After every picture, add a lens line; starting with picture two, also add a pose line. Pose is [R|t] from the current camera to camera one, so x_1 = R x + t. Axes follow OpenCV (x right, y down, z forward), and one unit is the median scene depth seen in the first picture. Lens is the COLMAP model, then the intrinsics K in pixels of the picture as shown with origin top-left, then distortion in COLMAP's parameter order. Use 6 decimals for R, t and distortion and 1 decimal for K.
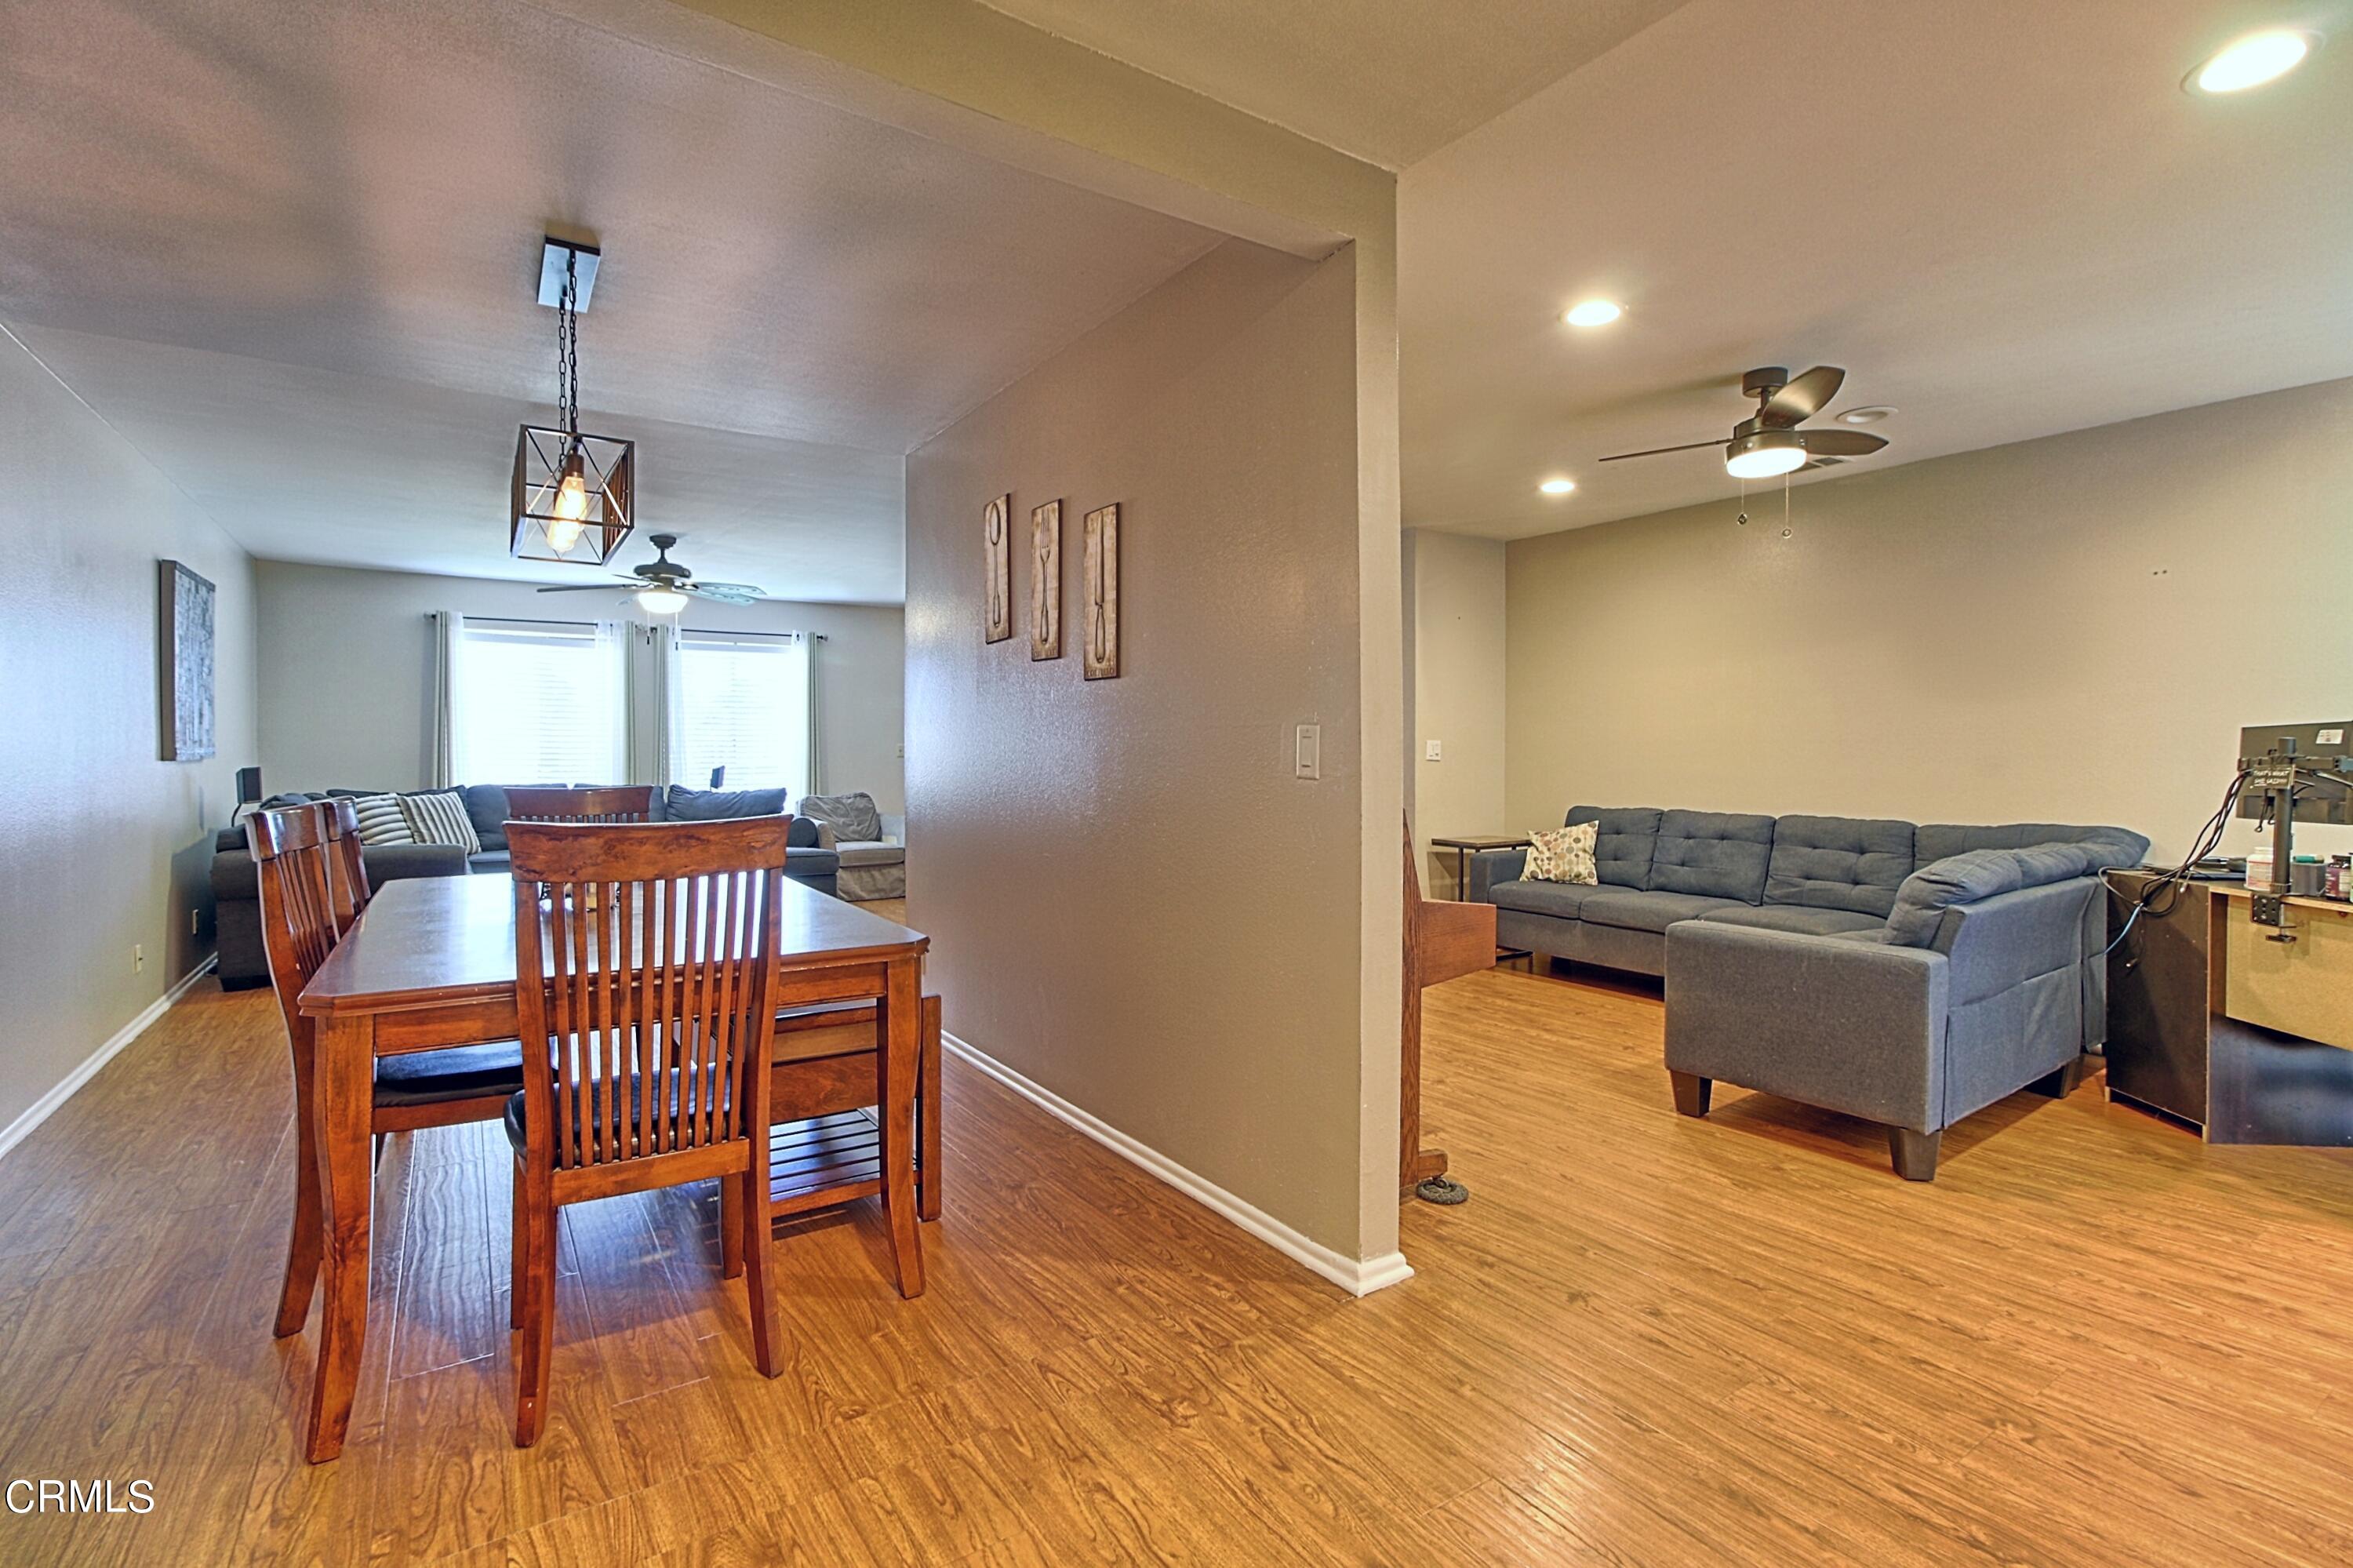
lens RADIAL K [[1086.9, 0, 1177.7], [0, 1086.9, 764.8], [0, 0, 1]] dist [-0.005188, 0.003036]
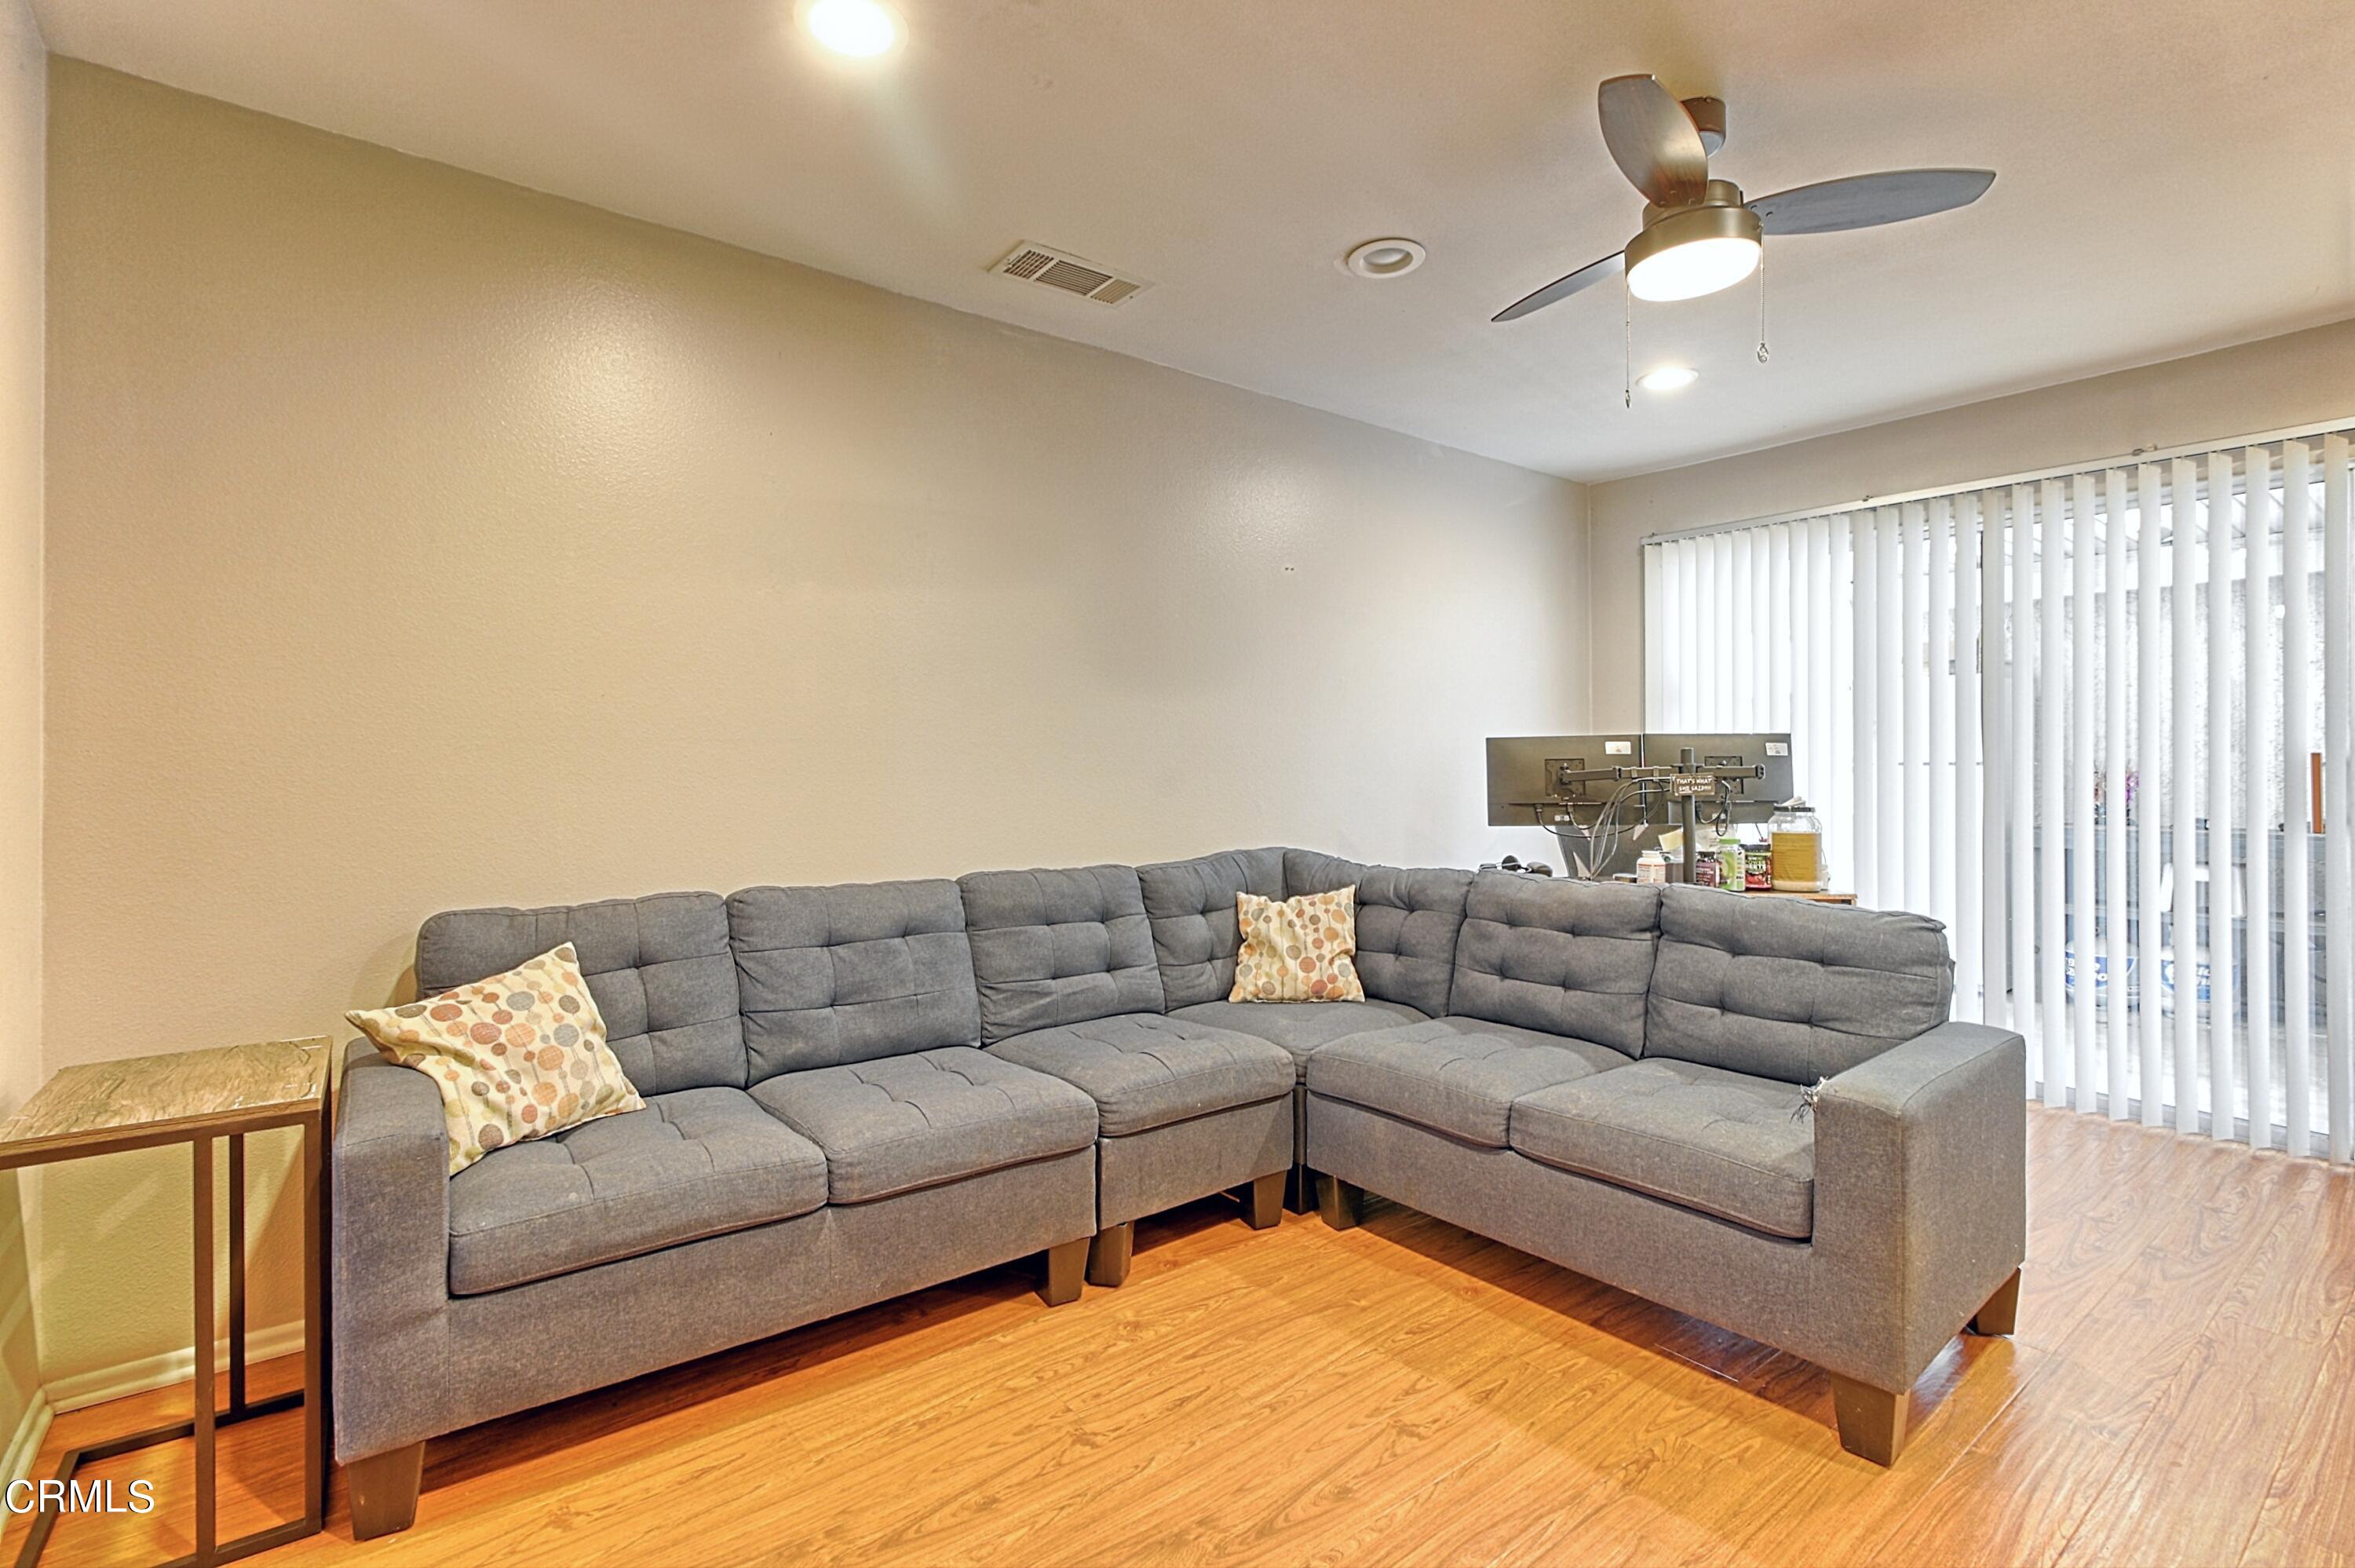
lens RADIAL K [[1087.6, 0, 1178.7], [0, 1087.6, 776.4], [0, 0, 1]] dist [-0.005188, 0.003036]
pose [[-0.076721, -0.003840, 0.997045, -0.011323], [0.016146, 0.999857, 0.005093, -0.005907], [-0.996922, 0.016489, -0.076648, 0.950402]]
